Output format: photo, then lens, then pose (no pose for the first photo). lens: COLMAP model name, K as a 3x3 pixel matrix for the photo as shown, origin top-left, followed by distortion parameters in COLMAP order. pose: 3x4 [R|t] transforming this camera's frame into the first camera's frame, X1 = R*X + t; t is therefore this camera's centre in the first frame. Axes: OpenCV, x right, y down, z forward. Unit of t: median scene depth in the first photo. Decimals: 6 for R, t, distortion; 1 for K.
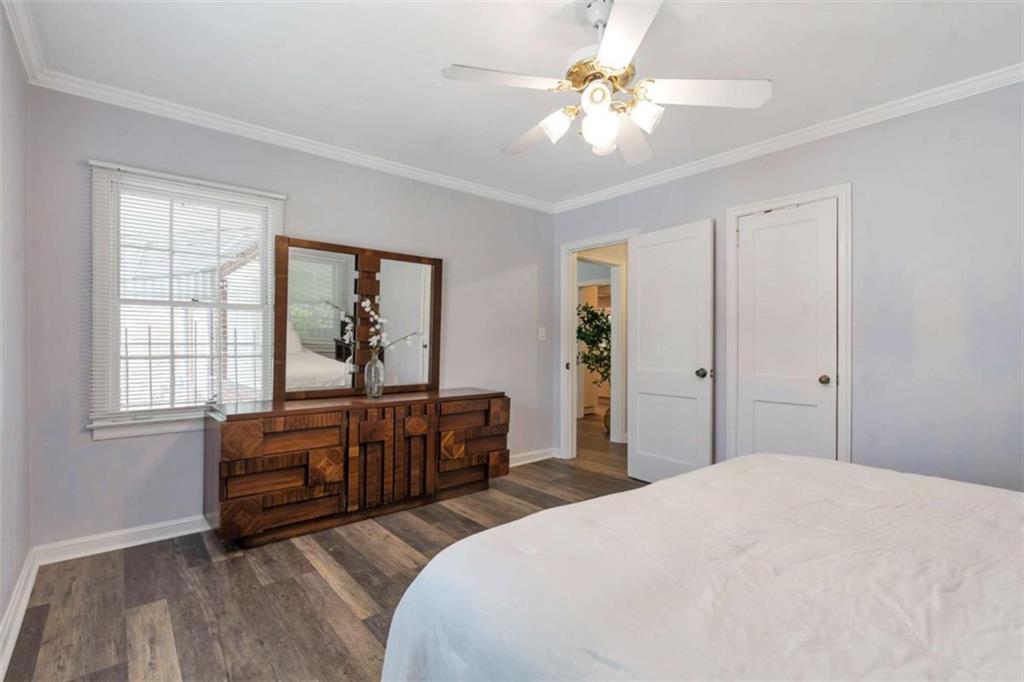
lens RADIAL K [[484.8, 0, 509.1], [0, 484.8, 345.5], [0, 0, 1]] dist [-0.008623, 0.001802]
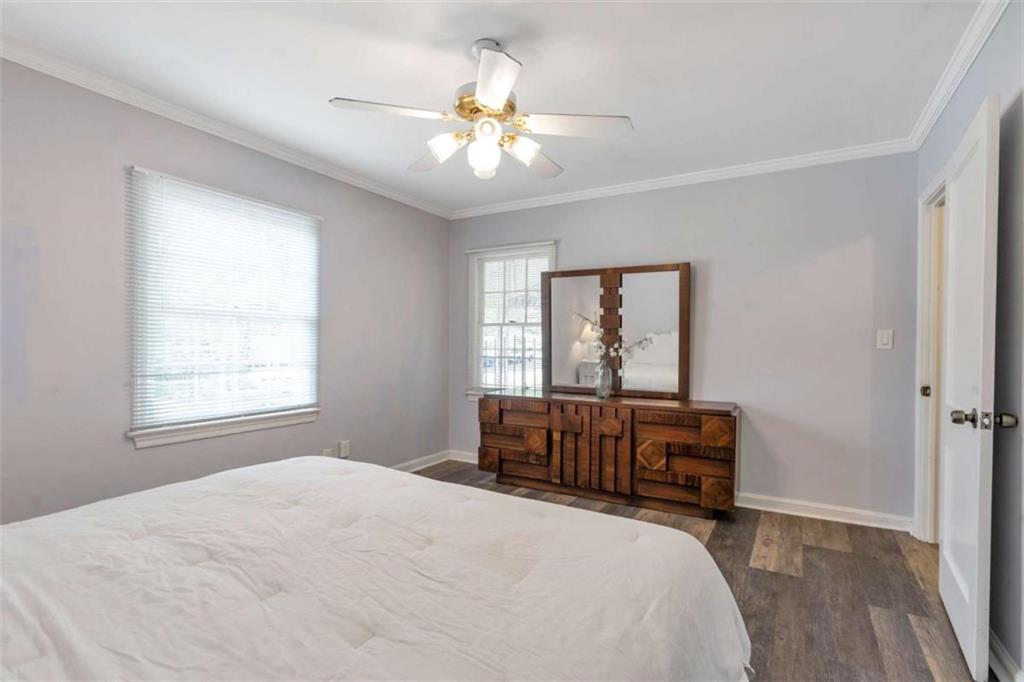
lens RADIAL K [[484.8, 0, 506.4], [0, 484.8, 338.3], [0, 0, 1]] dist [-0.008623, 0.001802]
pose [[0.333204, -0.008172, -0.942819, 0.724973], [-0.009761, 0.999879, -0.012117, -0.016412], [0.942804, 0.013240, 0.333084, 0.396812]]
